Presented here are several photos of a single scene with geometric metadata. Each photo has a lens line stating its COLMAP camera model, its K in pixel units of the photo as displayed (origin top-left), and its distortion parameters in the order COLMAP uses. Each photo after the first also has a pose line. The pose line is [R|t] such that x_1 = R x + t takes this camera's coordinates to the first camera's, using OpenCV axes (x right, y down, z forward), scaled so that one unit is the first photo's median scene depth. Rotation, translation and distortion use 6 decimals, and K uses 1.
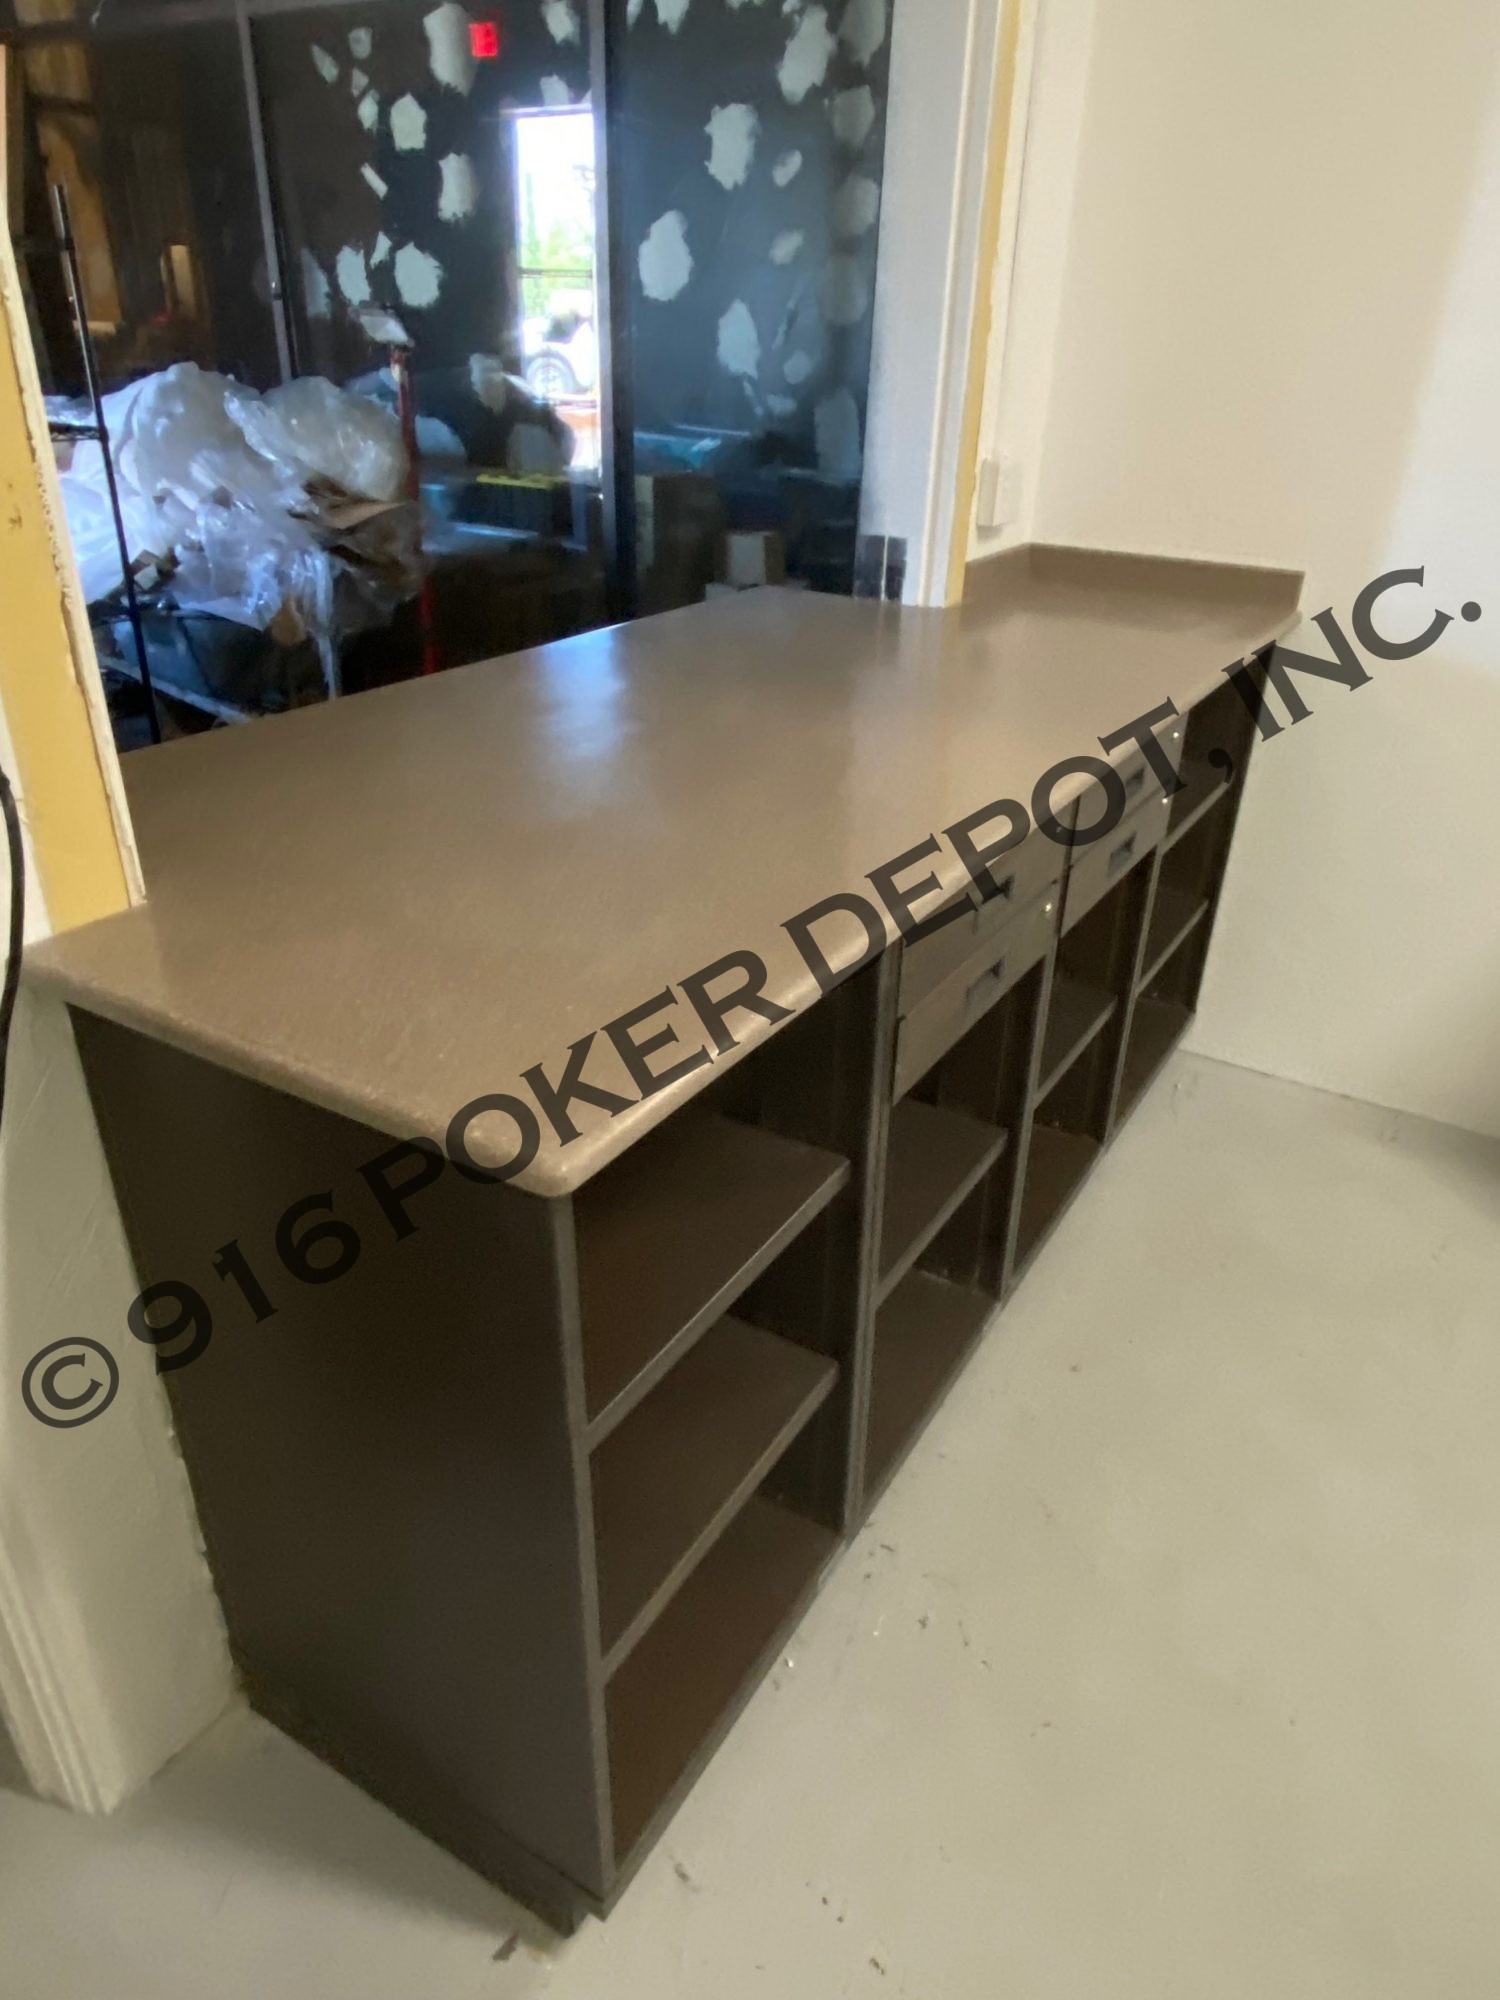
lens RADIAL K [[1295.6, 0, 750.0], [0, 1295.6, 1000.0], [0, 0, 1]] dist [0.007282, 0.001154]
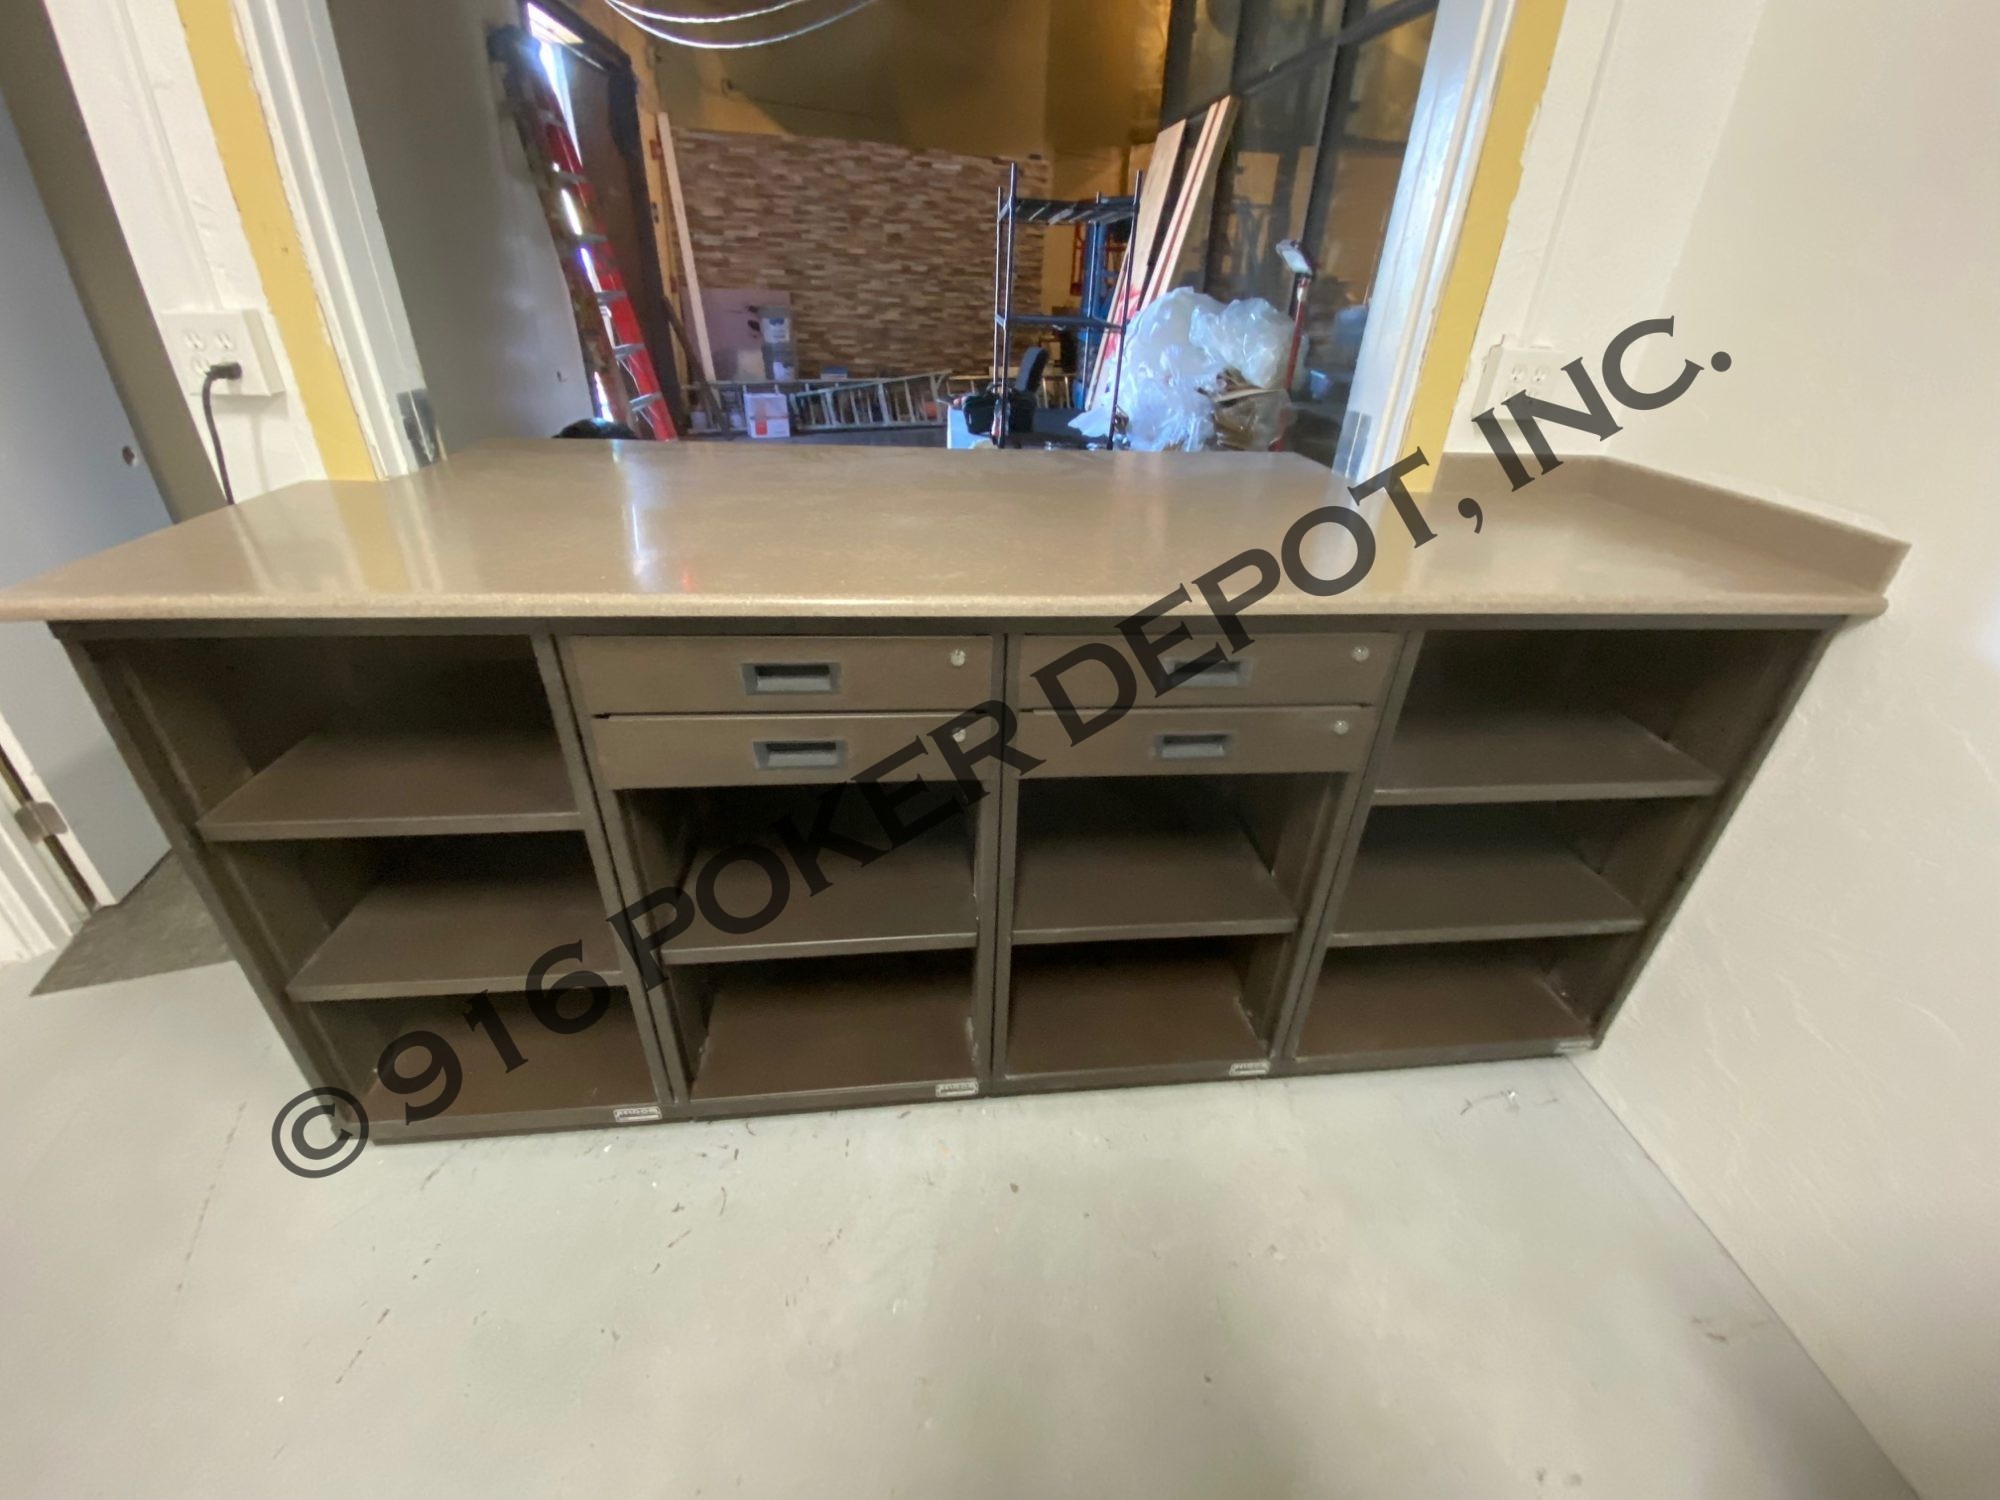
lens RADIAL K [[809.9, 0, 1000.0], [0, 809.9, 750.0], [0, 0, 1]] dist [-0.001648, -0.000012]
pose [[0.603813, 0.390465, -0.694944, 0.471550], [-0.381531, 0.907030, 0.178130, -0.120356], [0.699889, 0.157586, 0.696651, 0.394129]]
